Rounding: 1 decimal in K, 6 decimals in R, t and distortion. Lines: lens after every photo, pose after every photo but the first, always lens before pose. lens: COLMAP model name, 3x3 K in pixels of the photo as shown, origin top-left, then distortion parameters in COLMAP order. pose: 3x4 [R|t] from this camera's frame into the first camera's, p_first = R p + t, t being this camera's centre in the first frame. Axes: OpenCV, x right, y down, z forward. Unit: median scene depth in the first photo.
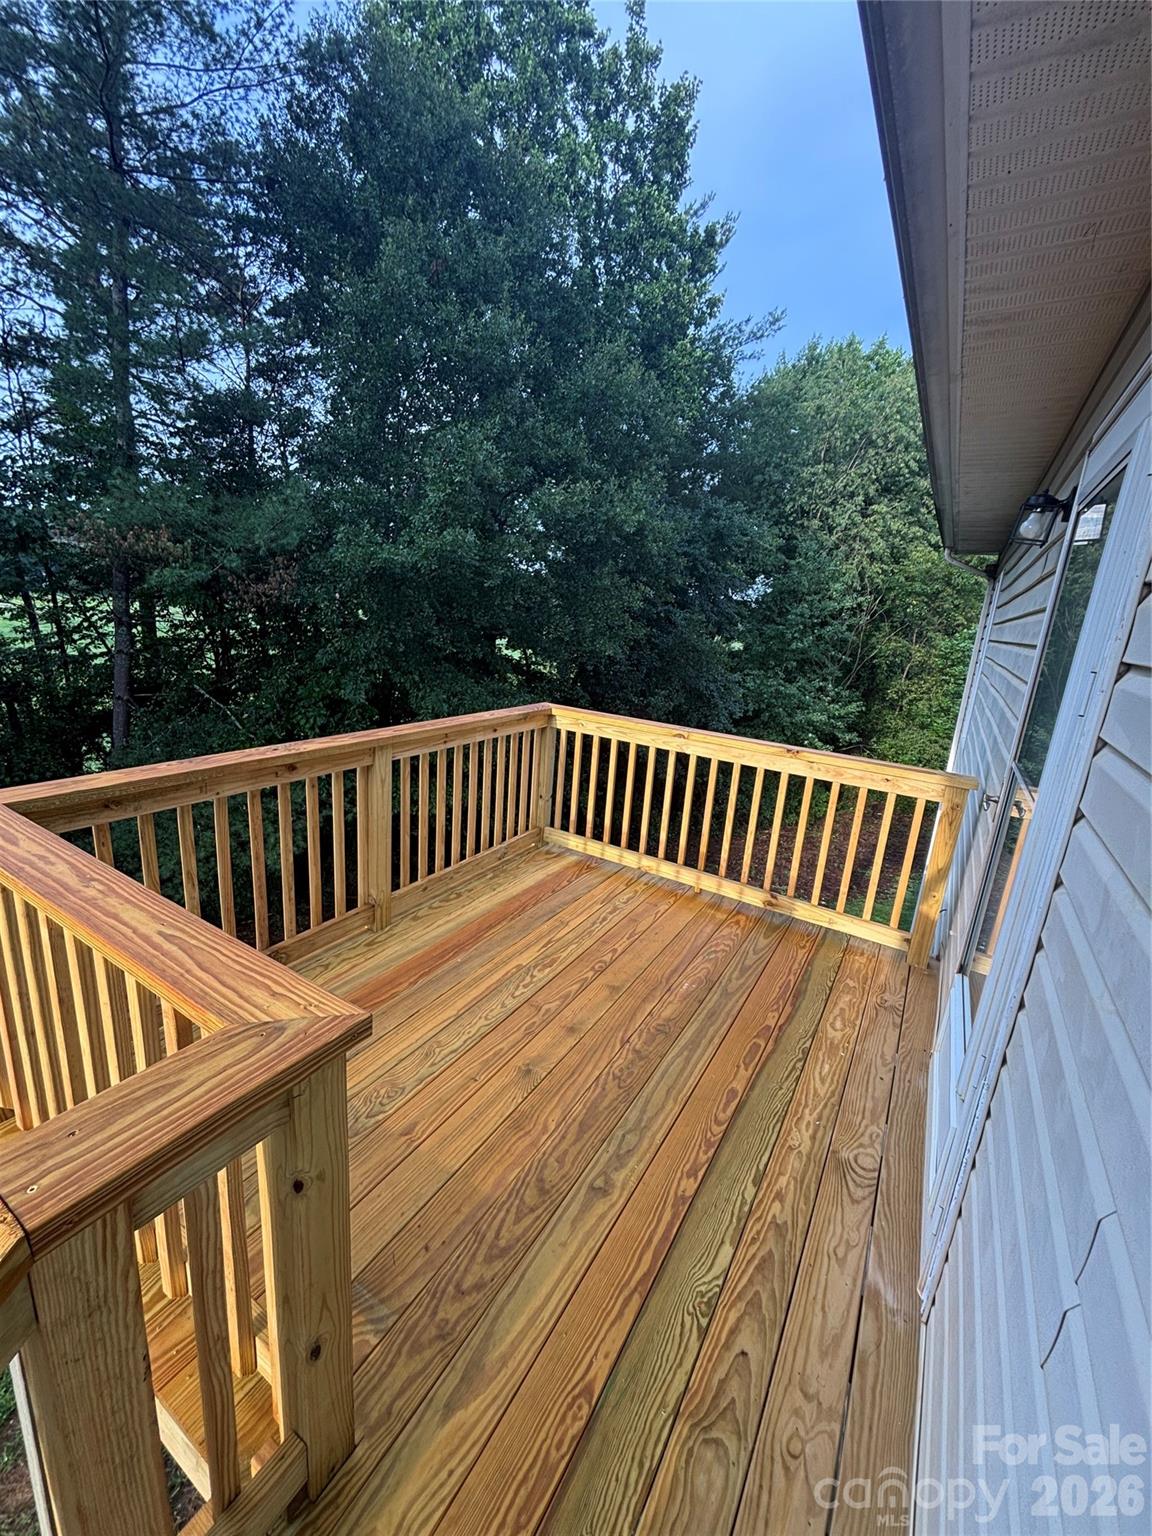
lens RADIAL K [[617.8, 0, 578.9], [0, 617.8, 763.5], [0, 0, 1]] dist [-0.001559, -0.000129]
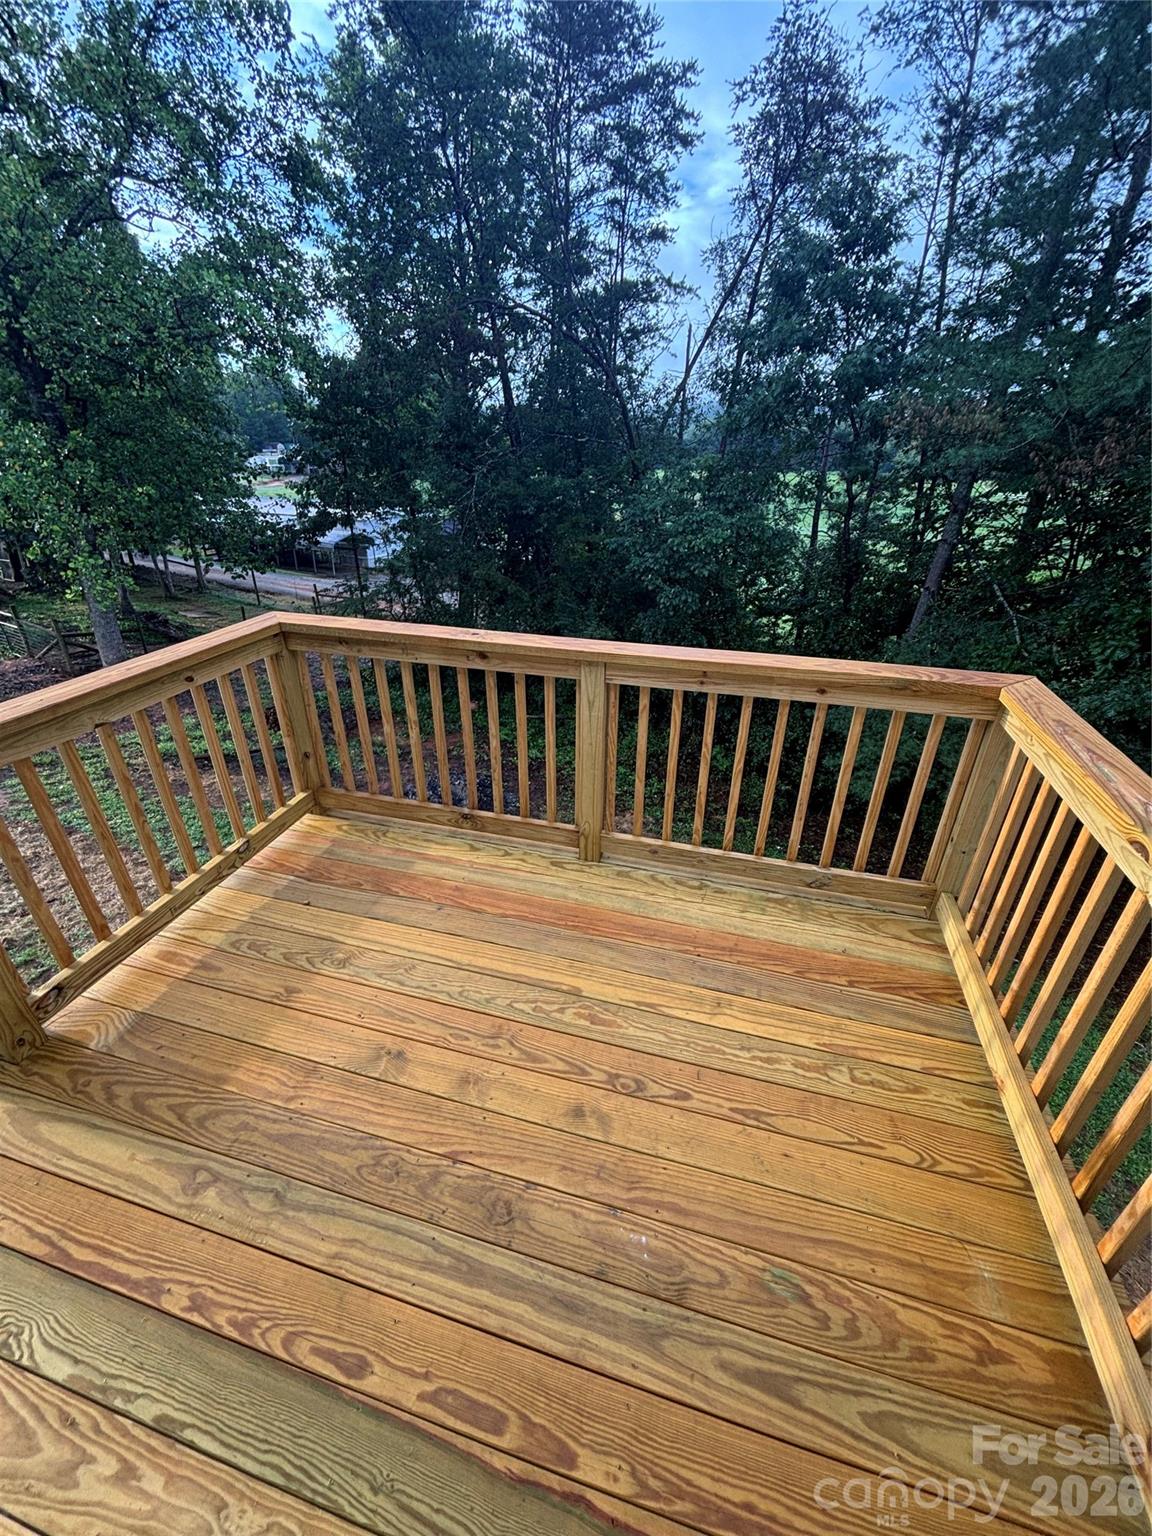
lens RADIAL K [[617.8, 0, 580.0], [0, 617.8, 766.8], [0, 0, 1]] dist [-0.001559, -0.000129]
pose [[0.275891, 0.374615, -0.885182, 0.538135], [-0.227346, 0.920226, 0.318588, -0.182594], [0.933915, 0.113347, 0.339049, 0.836704]]
